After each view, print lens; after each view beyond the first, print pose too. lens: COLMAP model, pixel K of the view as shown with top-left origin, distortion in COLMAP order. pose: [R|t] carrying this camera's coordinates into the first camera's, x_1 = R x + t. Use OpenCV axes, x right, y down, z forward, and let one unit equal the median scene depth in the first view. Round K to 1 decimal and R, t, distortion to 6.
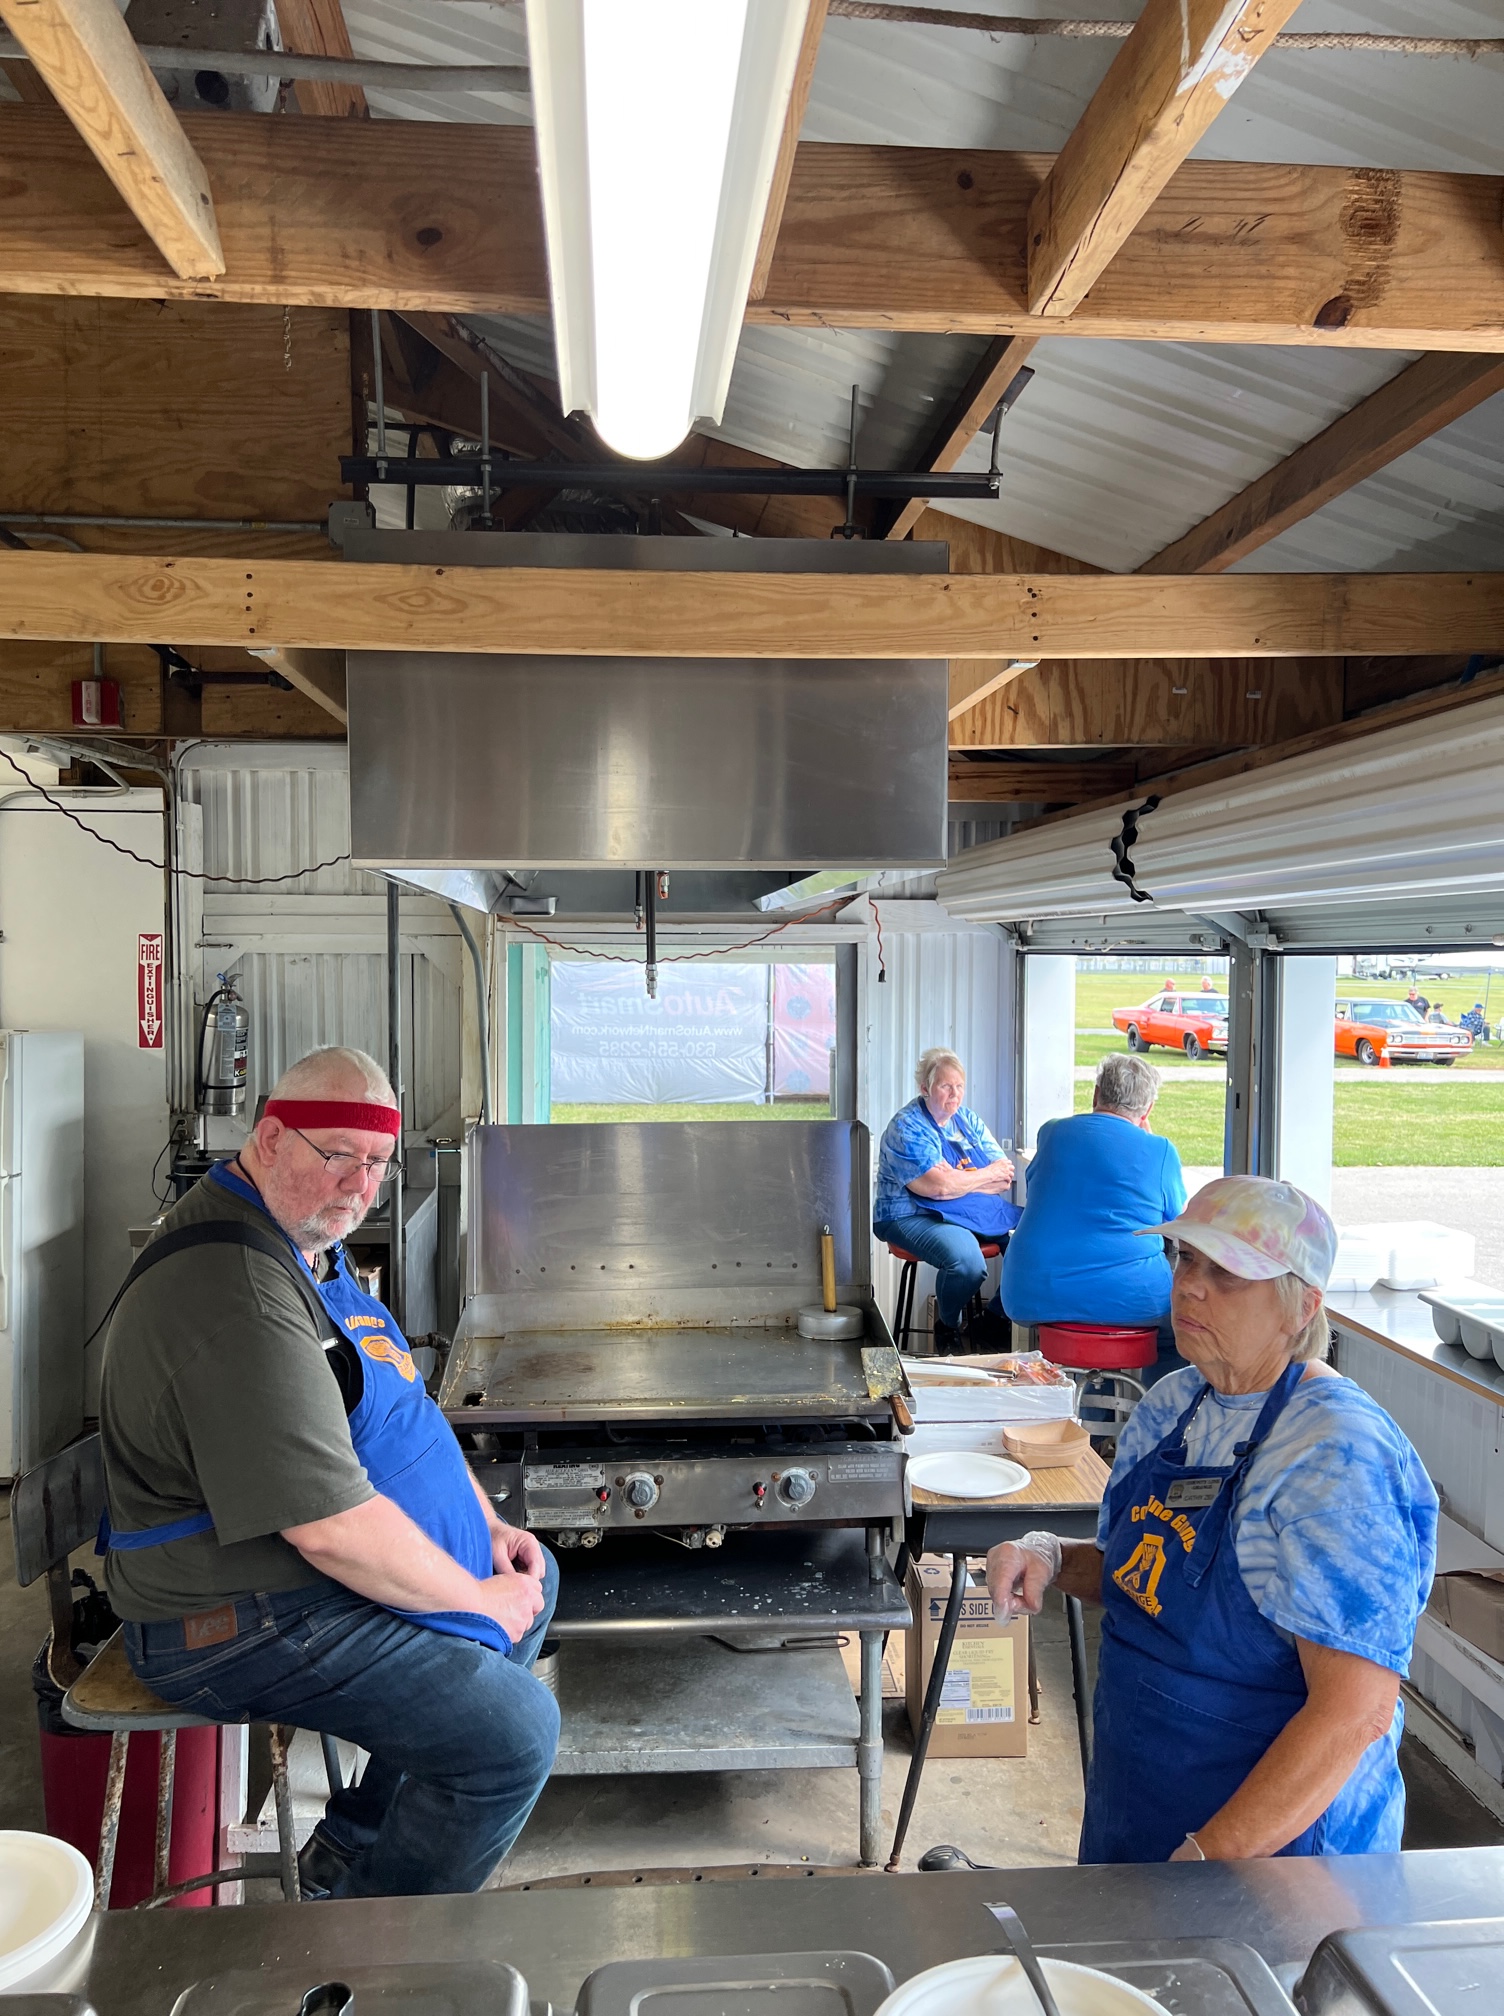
lens RADIAL K [[1520.0, 0, 743.8], [0, 1520.0, 1009.6], [0, 0, 1]] dist [0.009951, 0.003219]
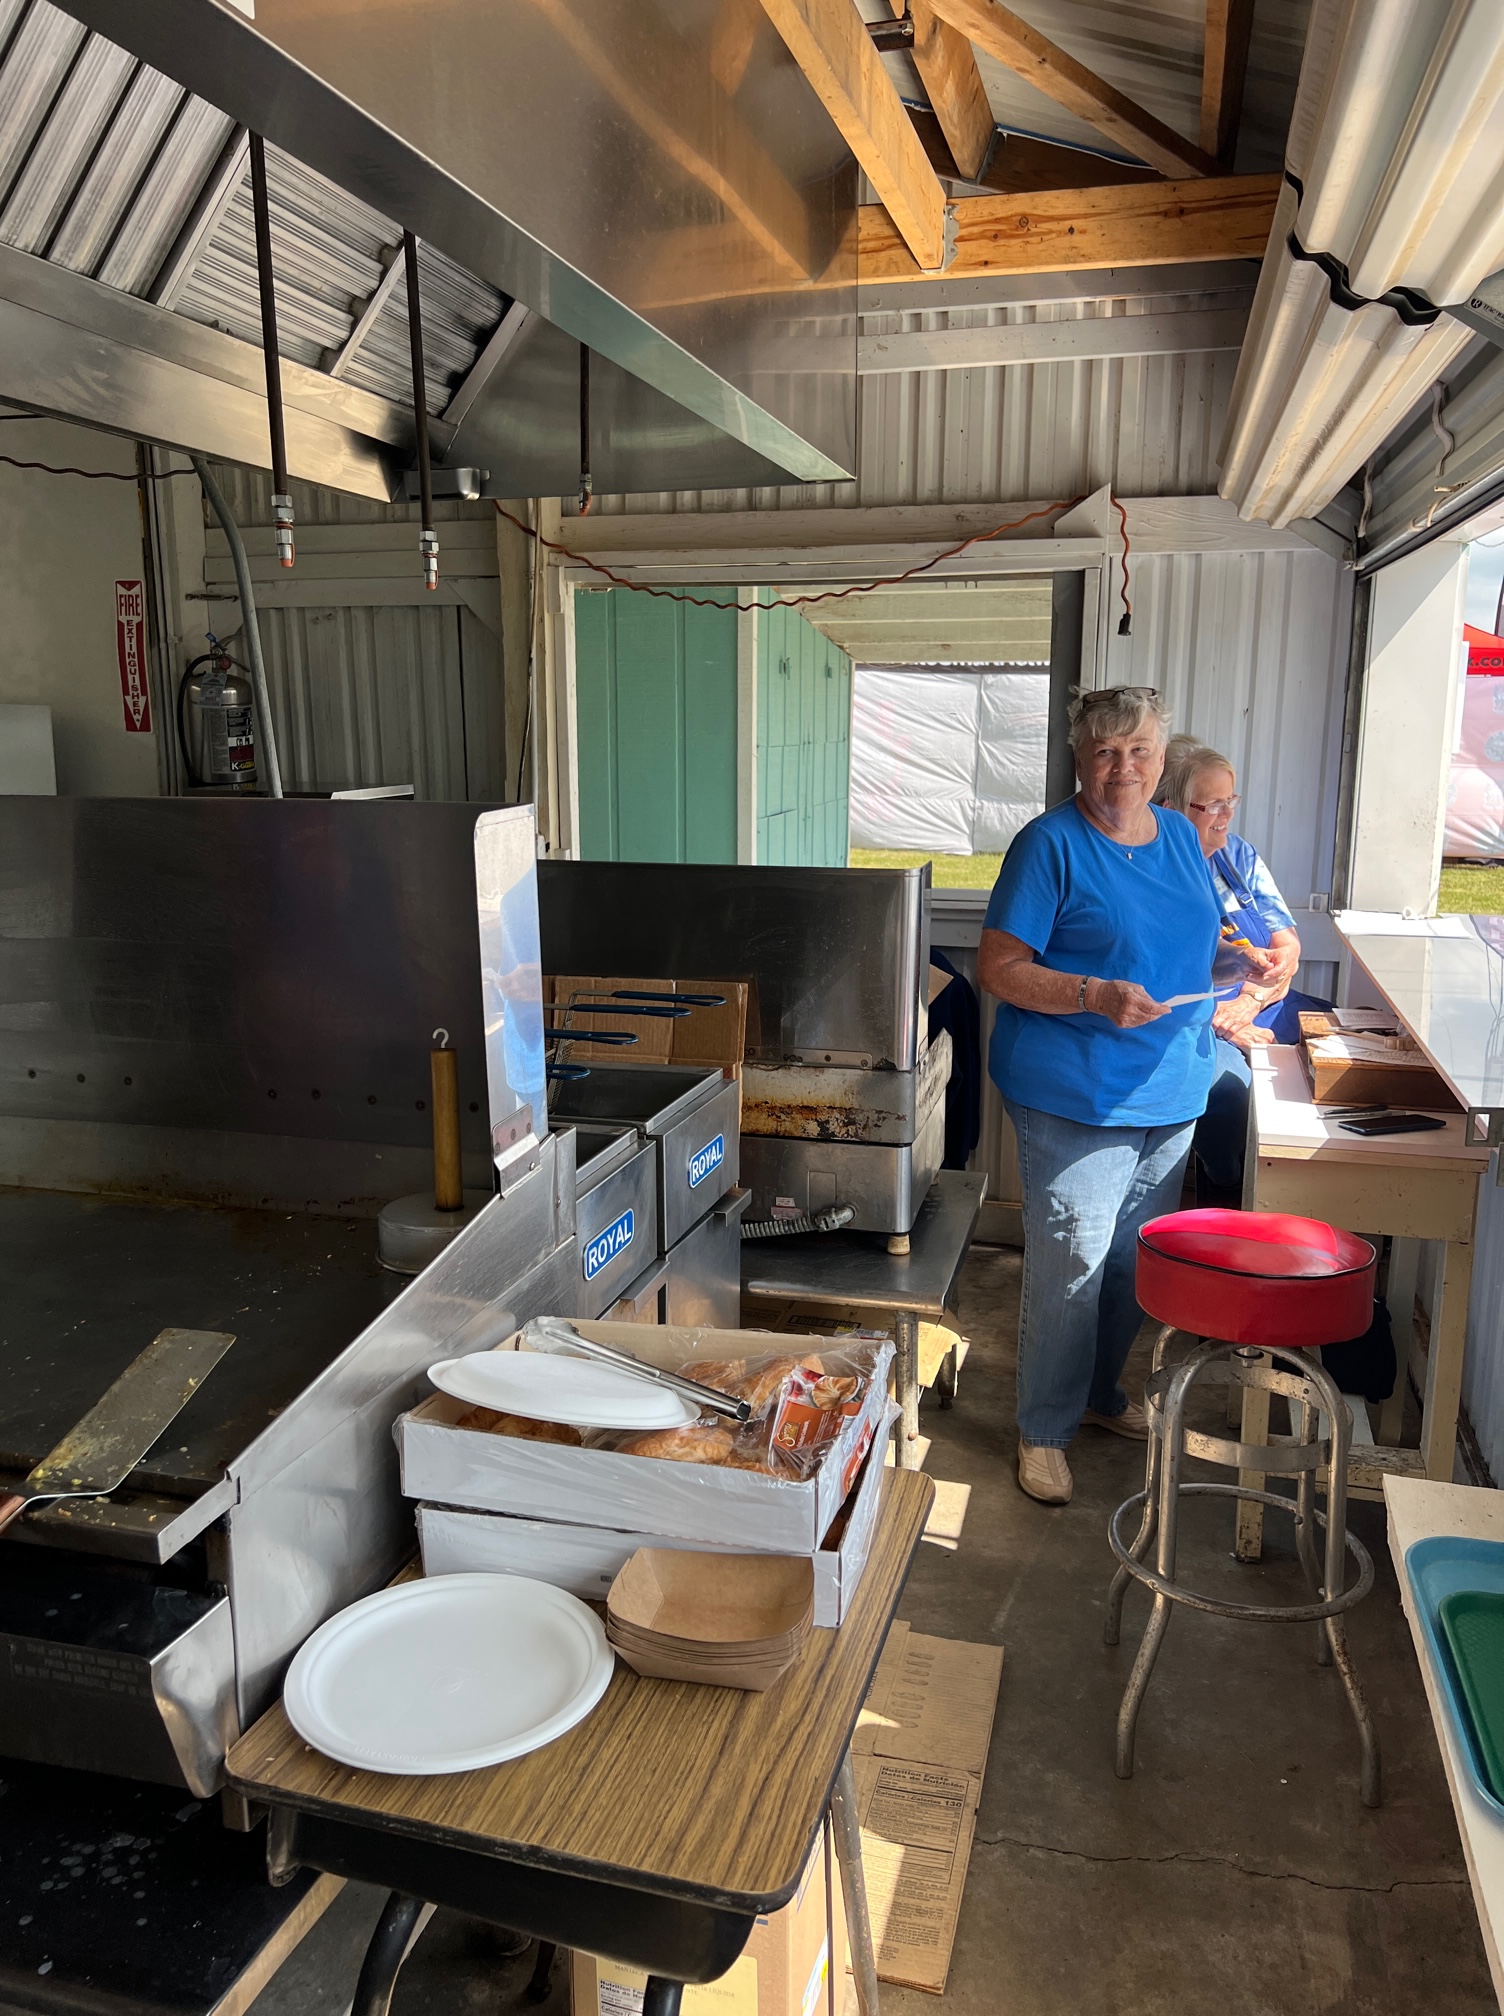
lens RADIAL K [[1520.0, 0, 751.2], [0, 1520.0, 1016.0], [0, 0, 1]] dist [0.009951, 0.003219]
pose [[0.936241, 0.065253, -0.345246, 0.182752], [-0.008531, 0.986535, 0.163325, 0.038249], [0.351255, -0.149966, 0.924192, 0.361533]]
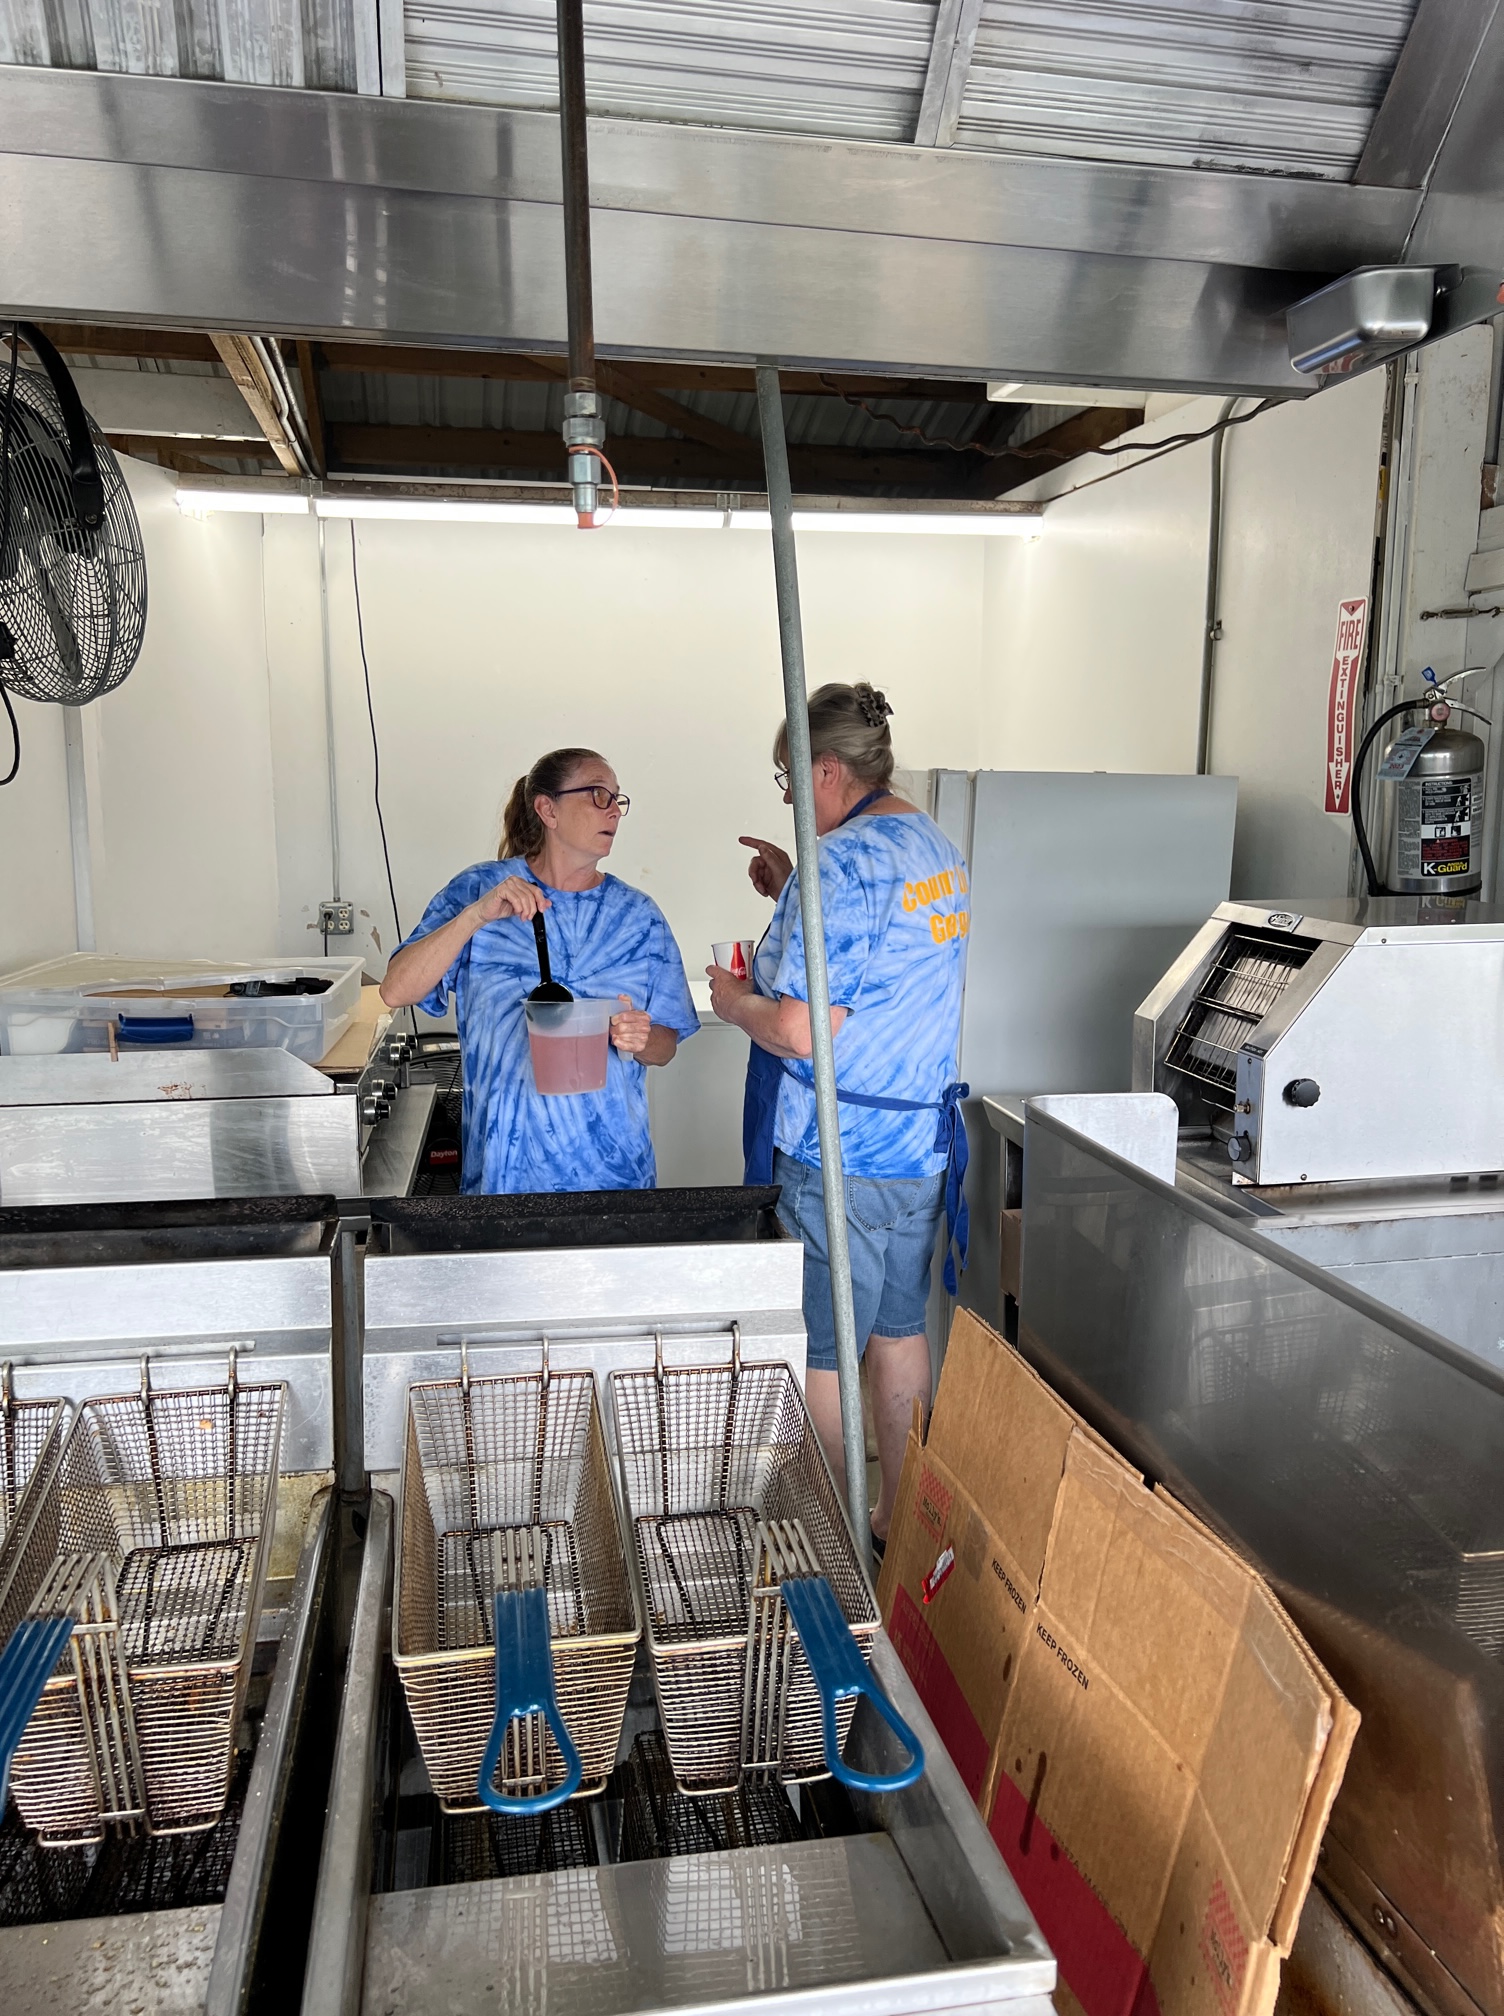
lens RADIAL K [[1520.0, 0, 755.8], [0, 1520.0, 1007.1], [0, 0, 1]] dist [0.009951, 0.003219]
pose [[0.104608, 0.146872, -0.983609, 0.141496], [-0.037017, 0.988925, 0.143729, 0.022995], [0.993824, 0.021375, 0.108887, 0.723460]]
